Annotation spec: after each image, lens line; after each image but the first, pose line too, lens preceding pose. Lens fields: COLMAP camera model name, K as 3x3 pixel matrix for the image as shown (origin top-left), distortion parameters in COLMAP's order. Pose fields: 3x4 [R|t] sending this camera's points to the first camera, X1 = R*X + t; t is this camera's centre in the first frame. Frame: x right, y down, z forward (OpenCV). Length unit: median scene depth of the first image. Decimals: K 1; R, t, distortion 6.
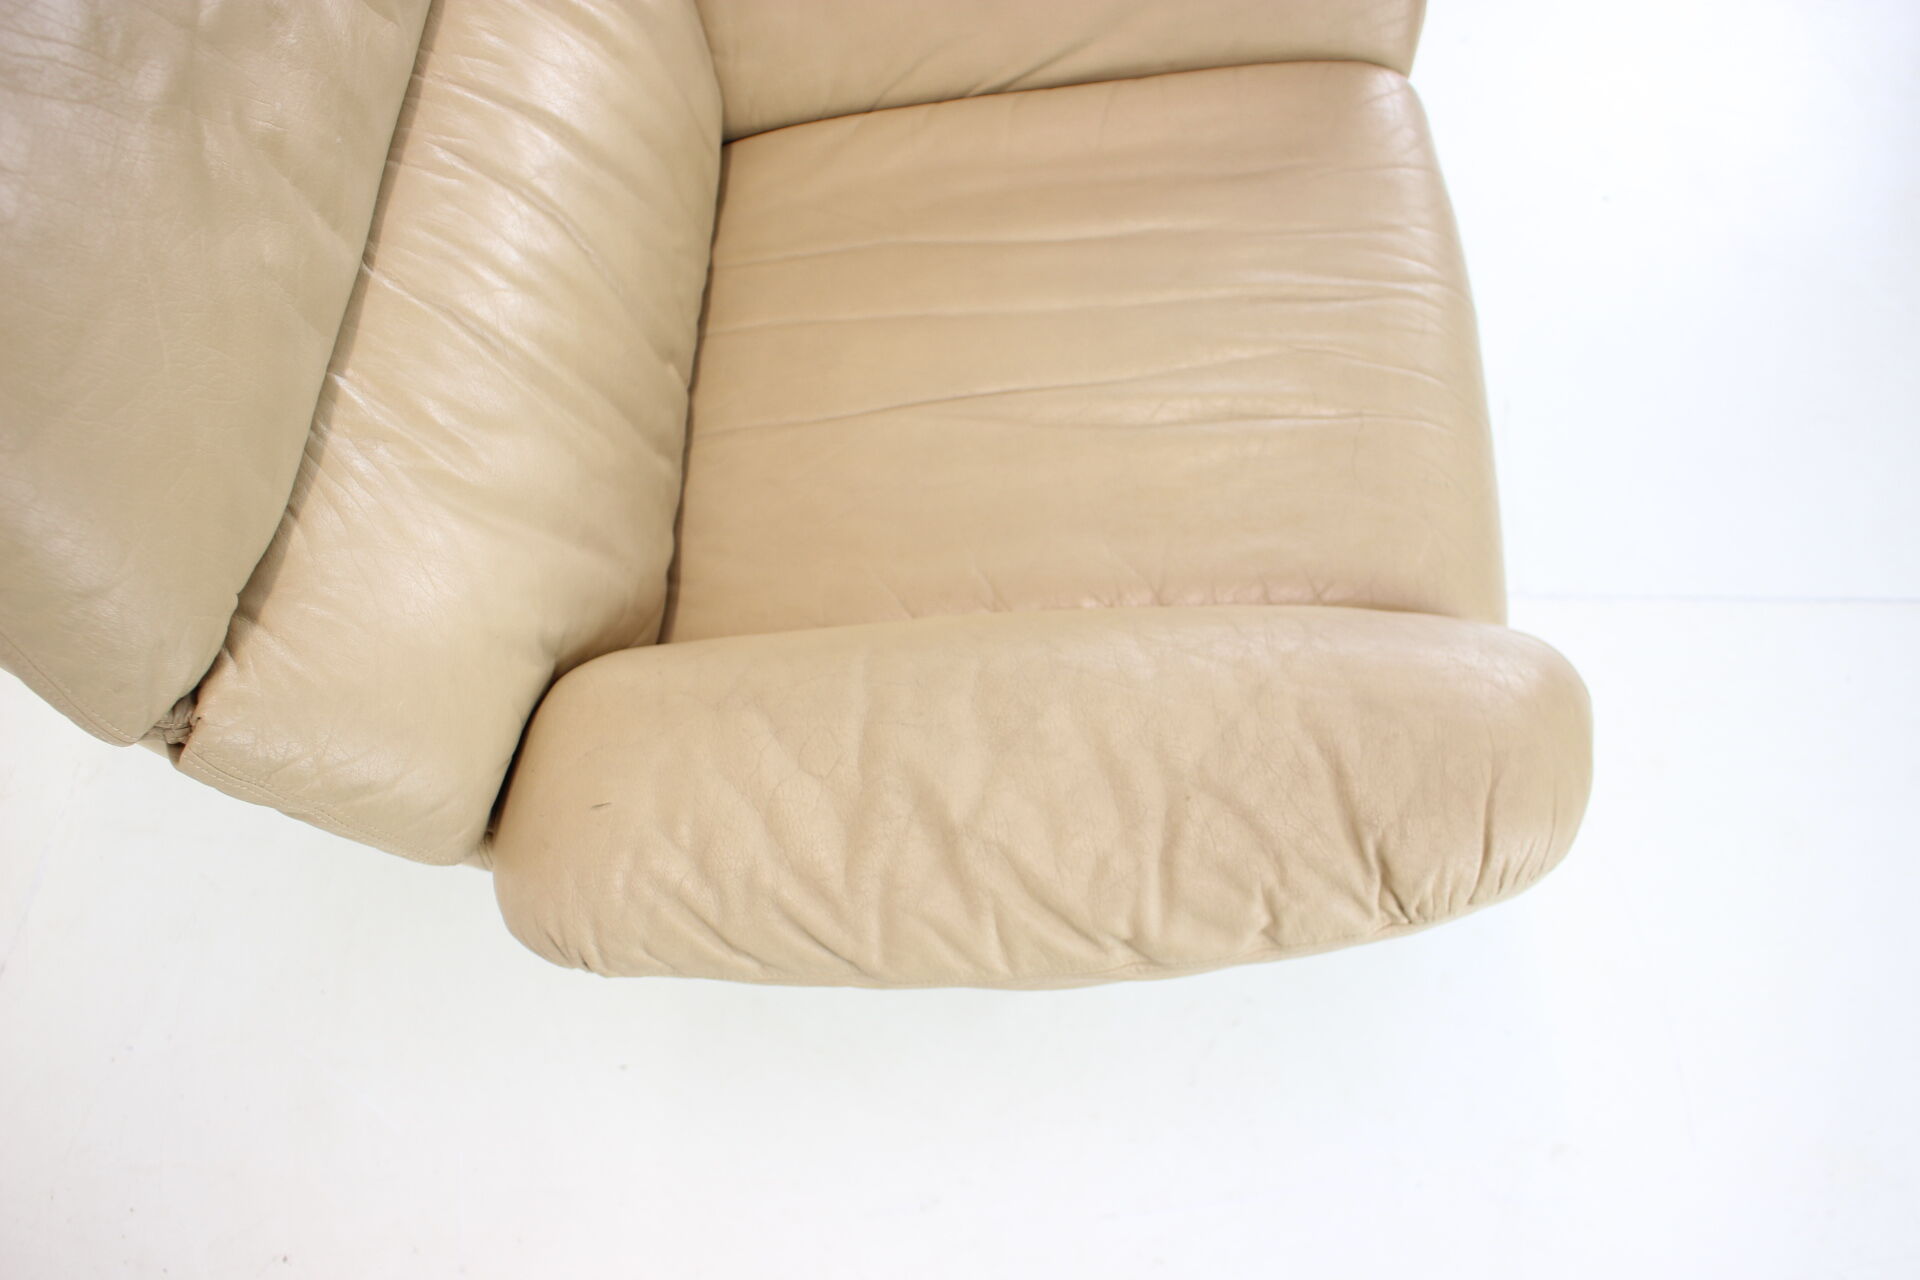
lens RADIAL K [[1656.8, 0, 954.9], [0, 1656.8, 641.1], [0, 0, 1]] dist [-0.093000, -0.002589]
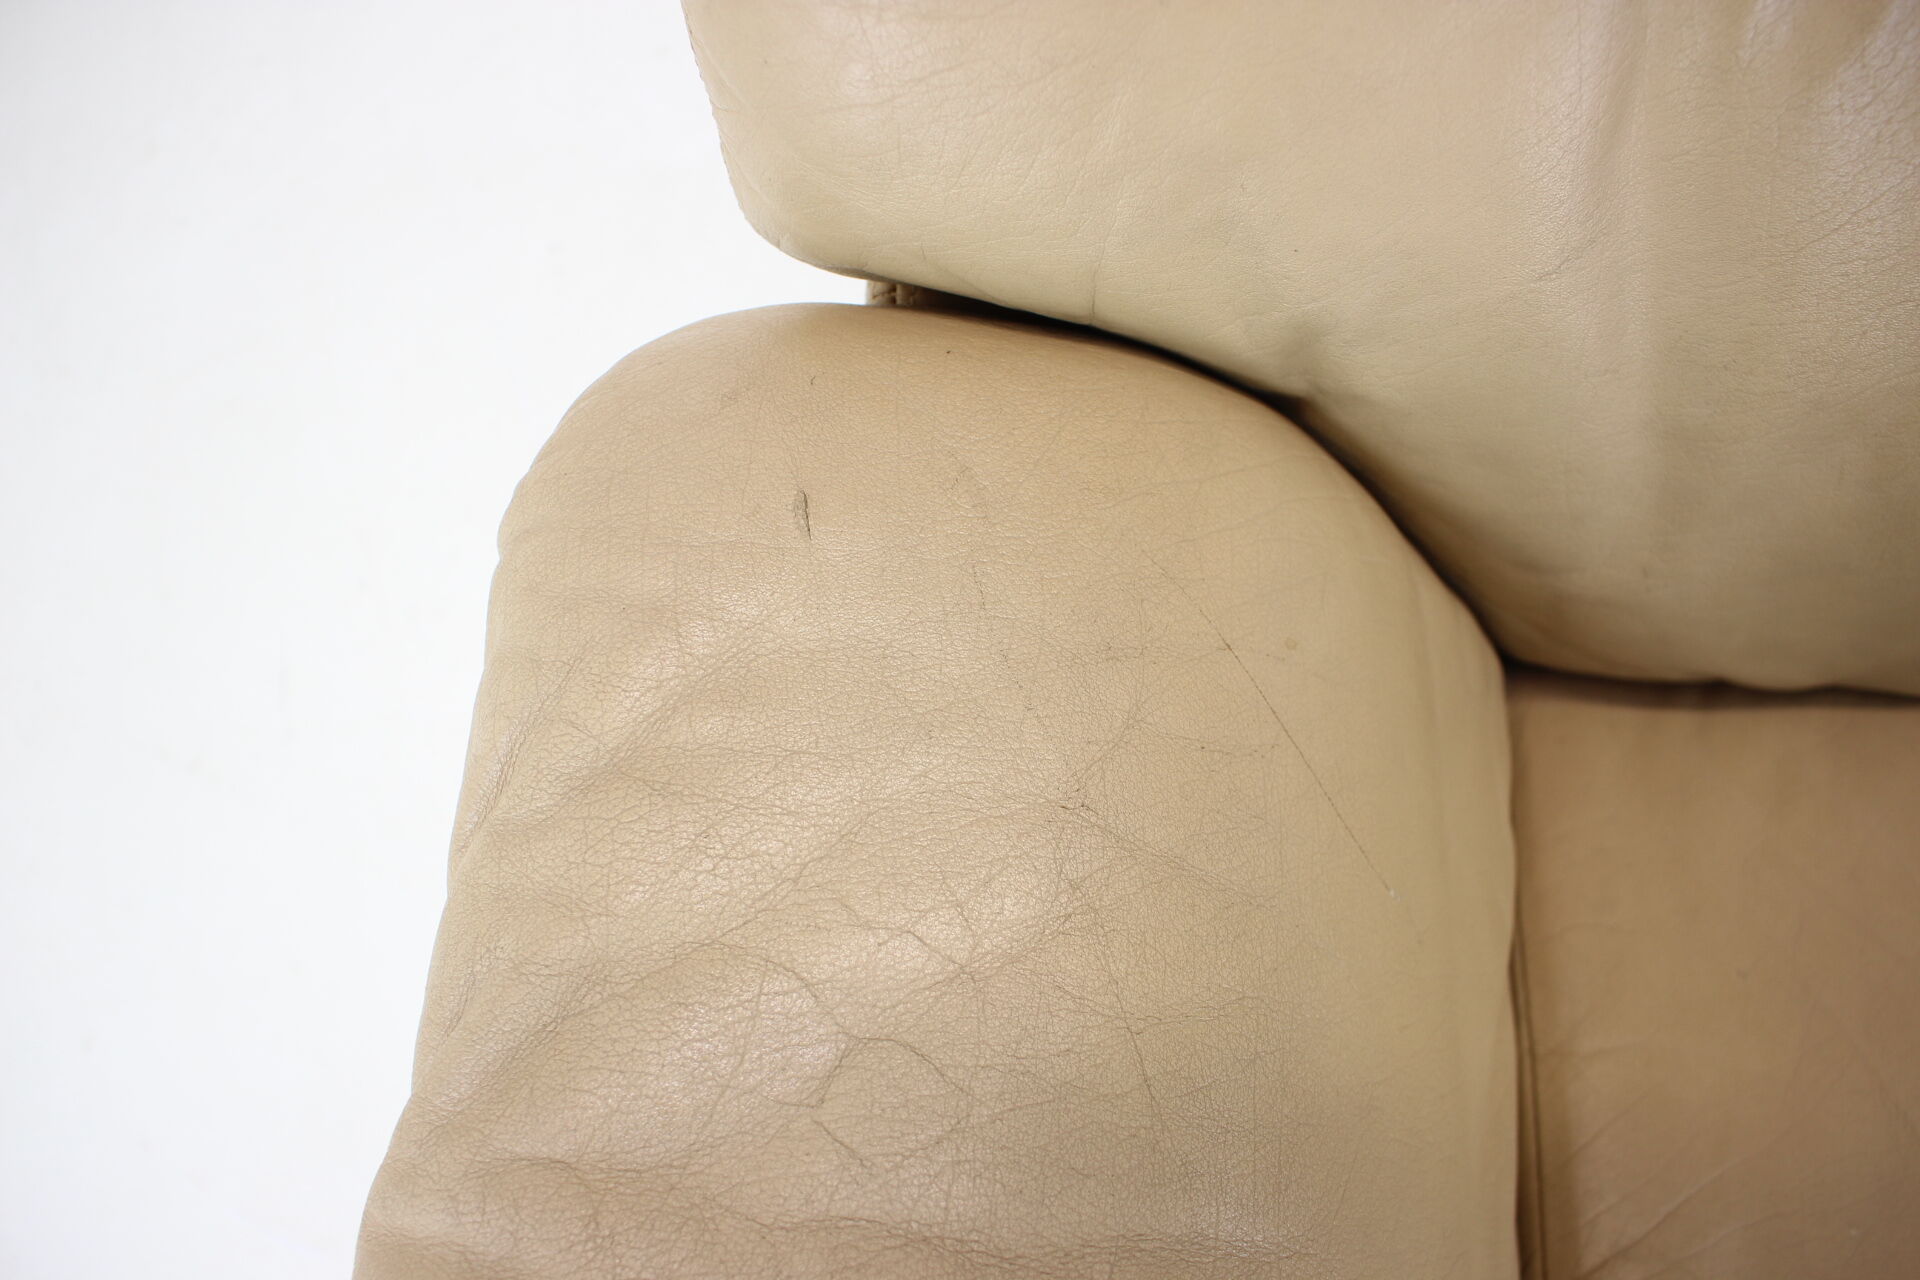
lens RADIAL K [[1656.8, 0, 963.3], [0, 1656.8, 641.6], [0, 0, 1]] dist [-0.093000, -0.002589]
pose [[-0.054657, 0.971520, -0.230566, -0.097471], [-0.835988, 0.081747, 0.542625, -0.141433], [0.546019, 0.222408, 0.807711, 0.712367]]
